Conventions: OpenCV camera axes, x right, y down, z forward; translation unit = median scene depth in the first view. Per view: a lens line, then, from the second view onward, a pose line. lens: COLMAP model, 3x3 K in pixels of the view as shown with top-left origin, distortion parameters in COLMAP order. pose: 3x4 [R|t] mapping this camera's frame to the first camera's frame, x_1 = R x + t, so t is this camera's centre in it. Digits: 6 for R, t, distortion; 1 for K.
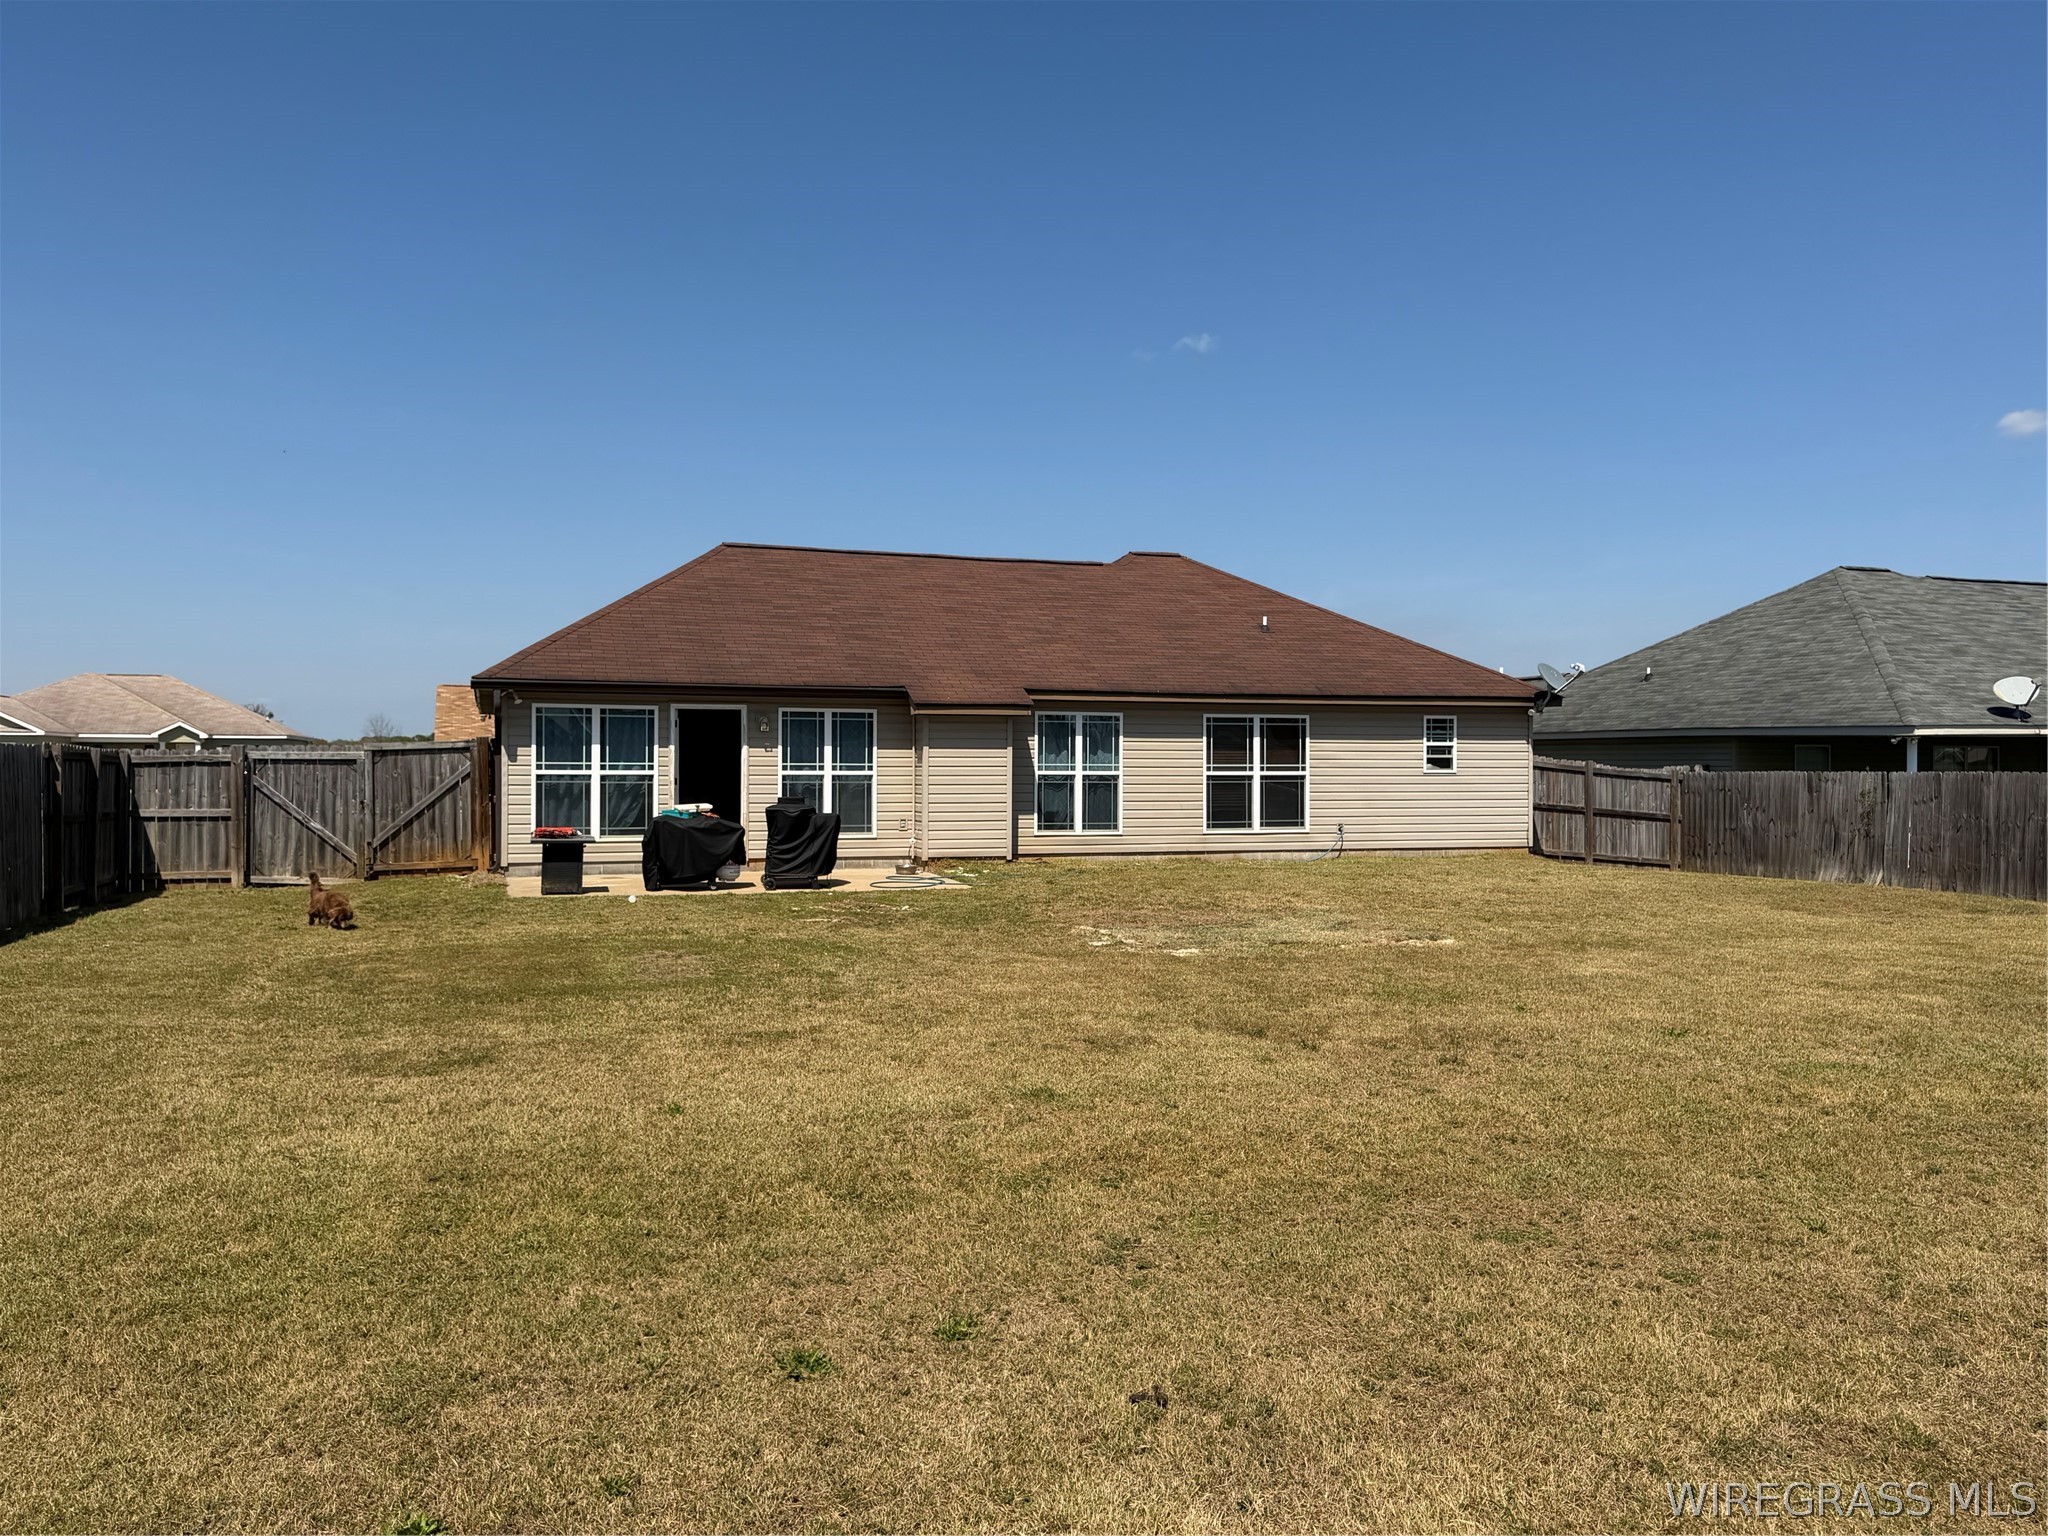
lens RADIAL K [[1607.7, 0, 1041.7], [0, 1607.7, 759.5], [0, 0, 1]] dist [0.123281, -0.197865]
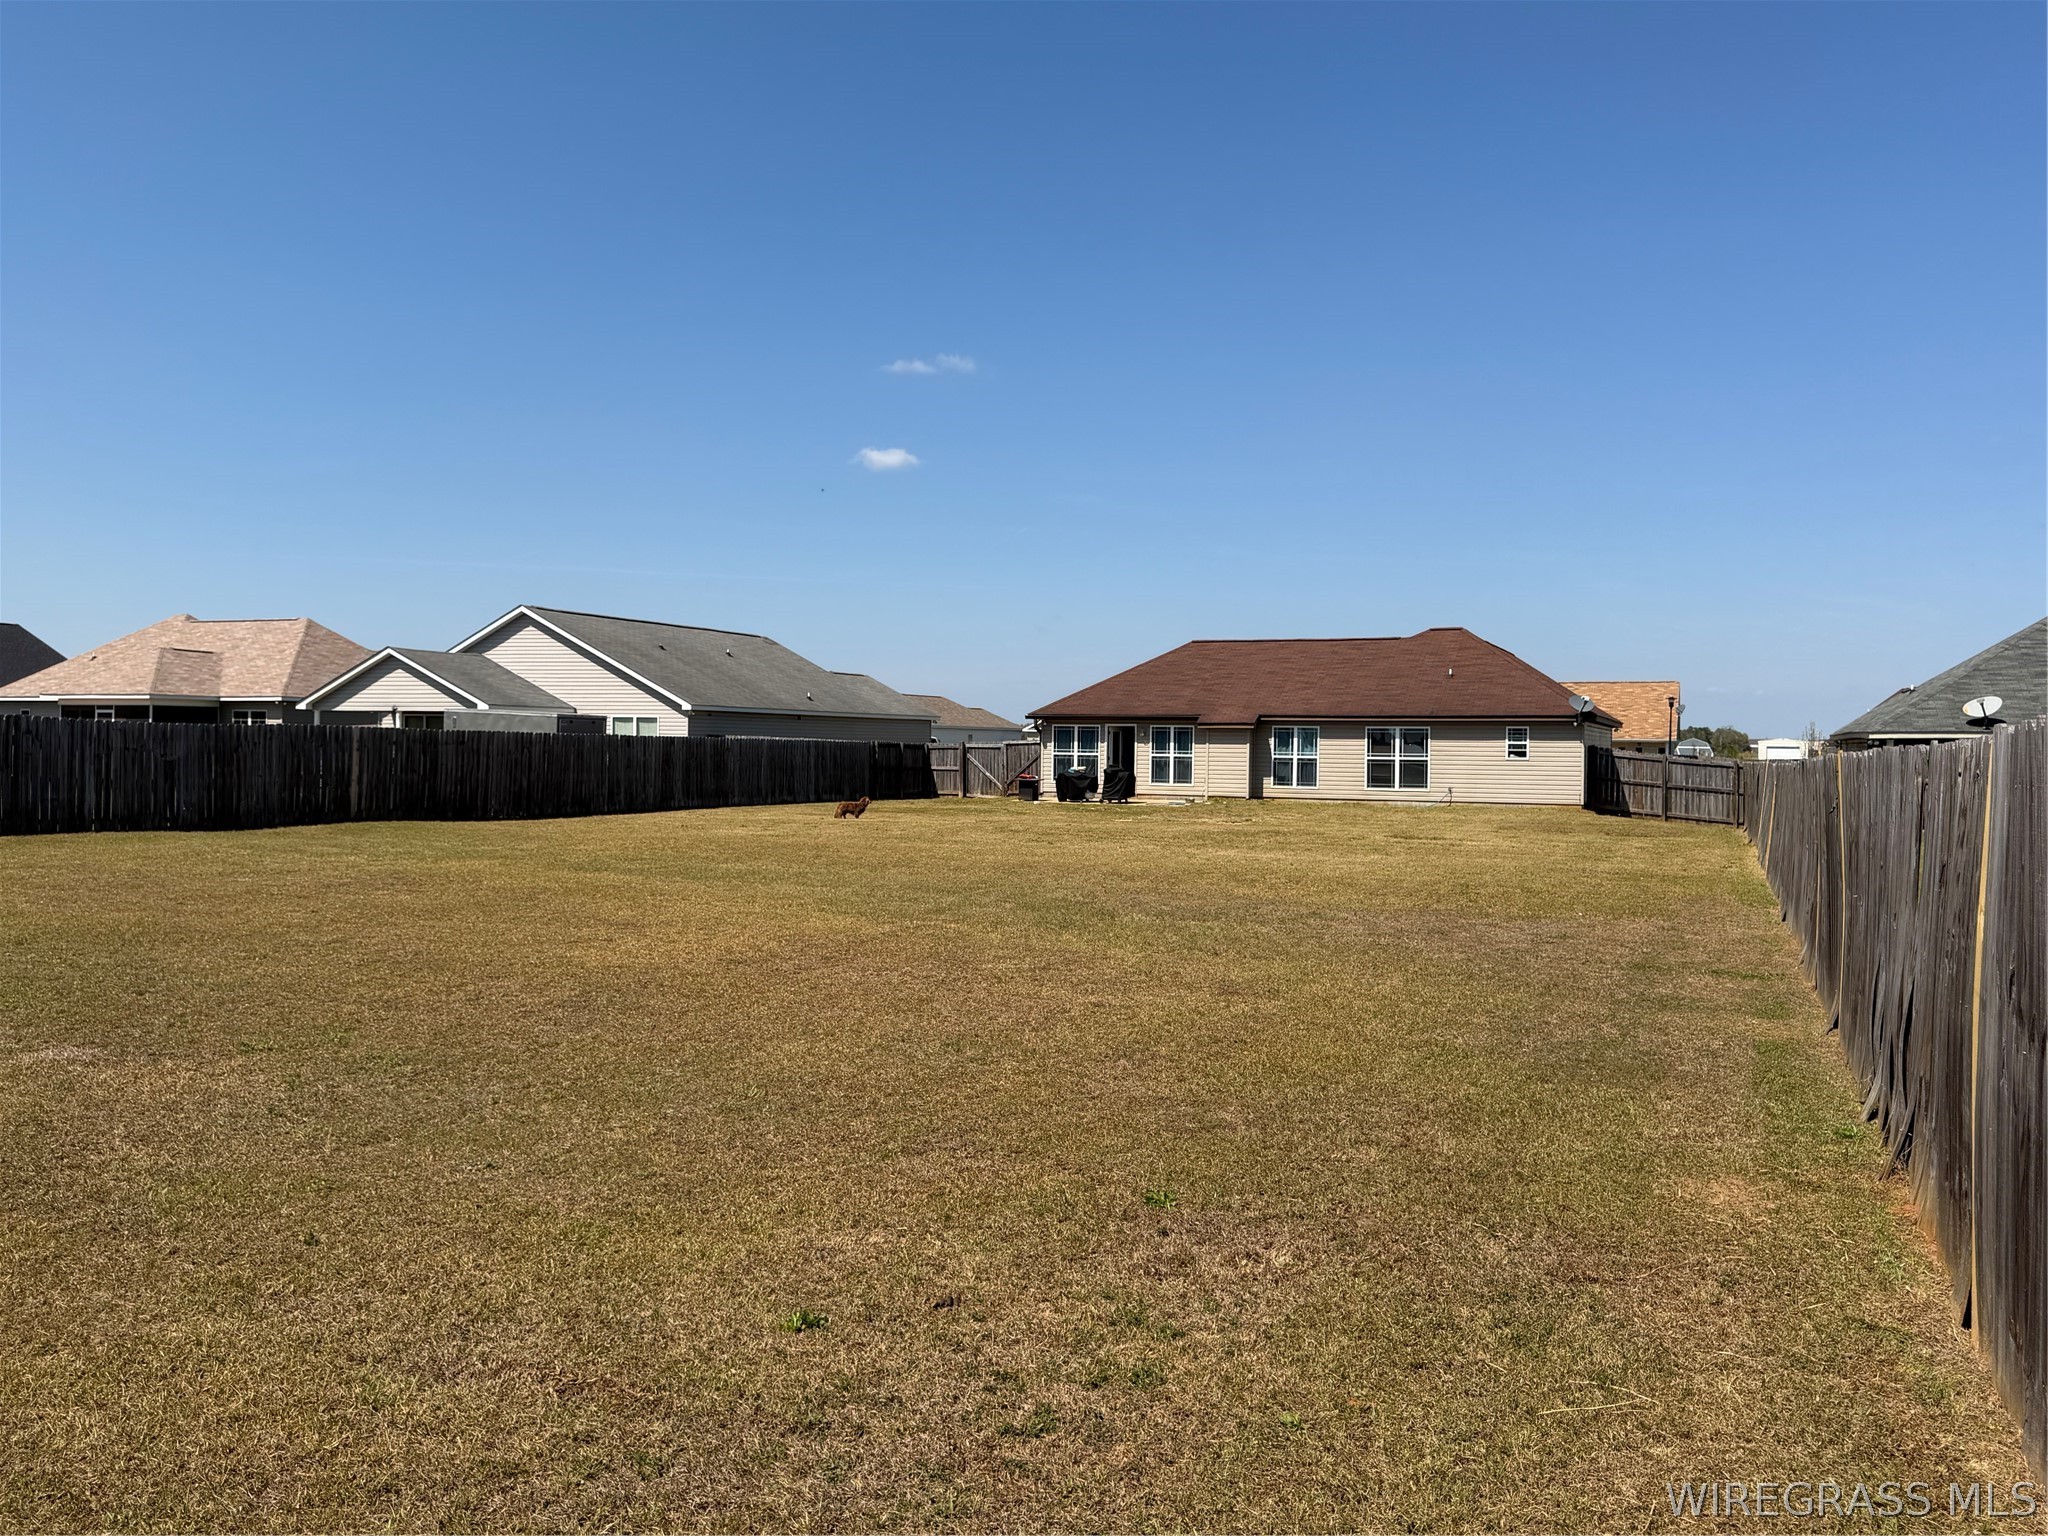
lens RADIAL K [[1607.7, 0, 1005.8], [0, 1607.7, 751.3], [0, 0, 1]] dist [0.123281, -0.197865]
pose [[0.734347, 0.007537, -0.678732, 1.099534], [-0.008904, 0.999959, 0.001470, 0.001828], [0.678716, 0.004964, 0.734384, -0.683445]]
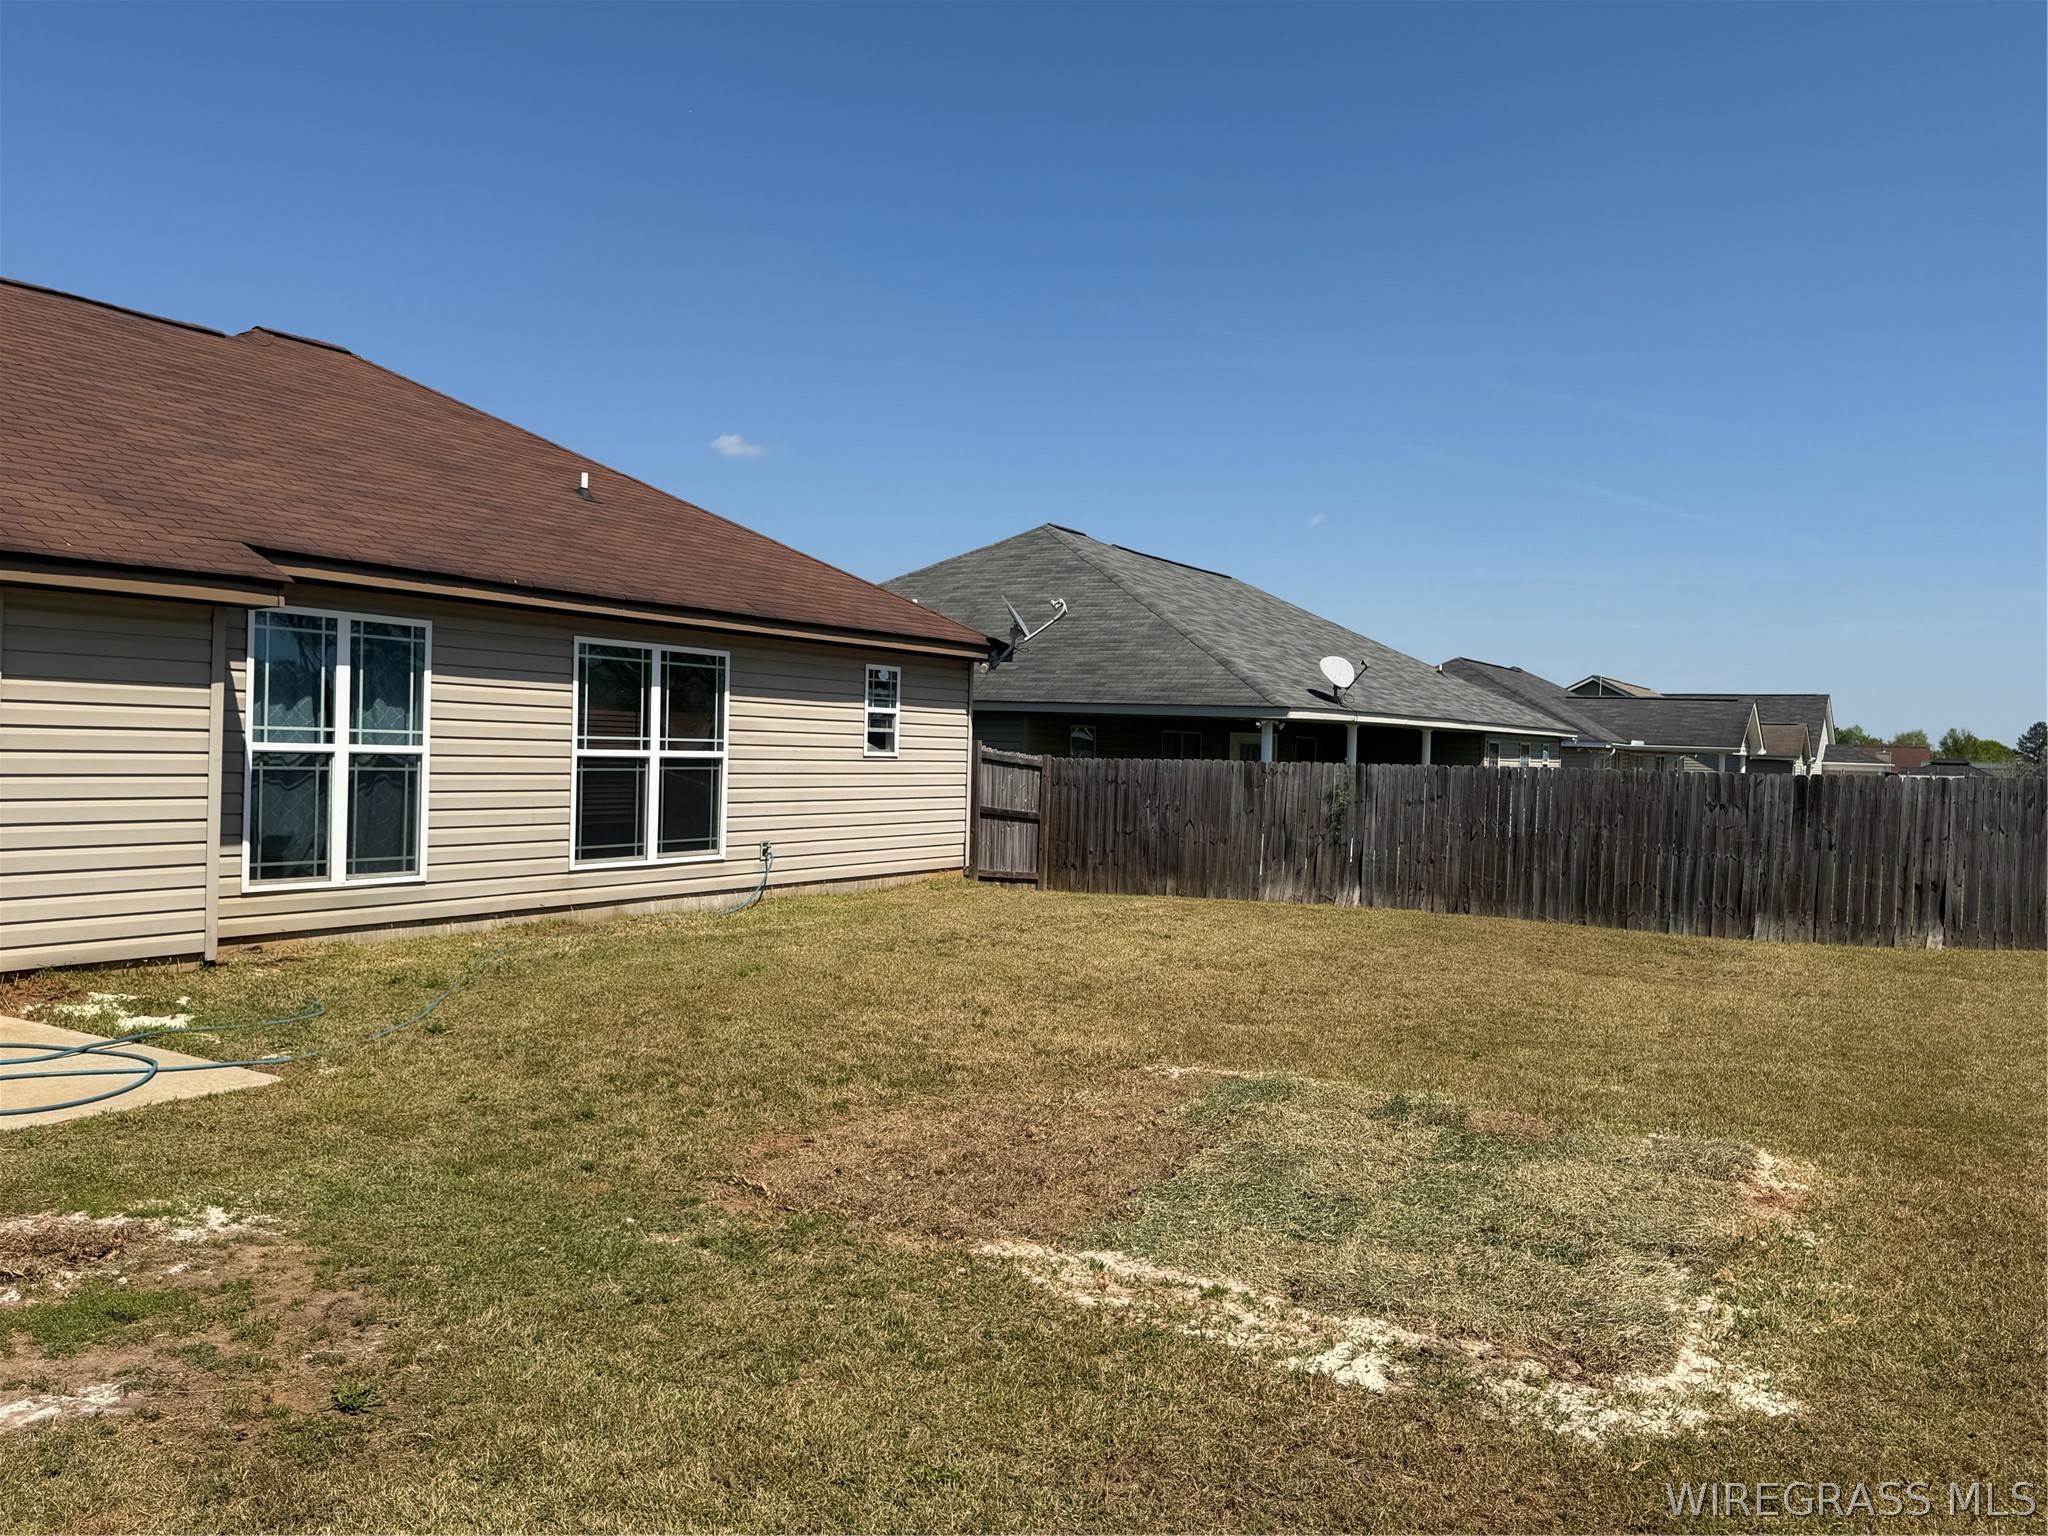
lens RADIAL K [[1607.7, 0, 1037.9], [0, 1607.7, 765.2], [0, 0, 1]] dist [0.123281, -0.197865]
pose [[0.748642, 0.010489, 0.662891, -0.133131], [-0.024994, 0.999611, 0.012410, 0.002503], [-0.662503, -0.025859, 0.748613, 0.531883]]
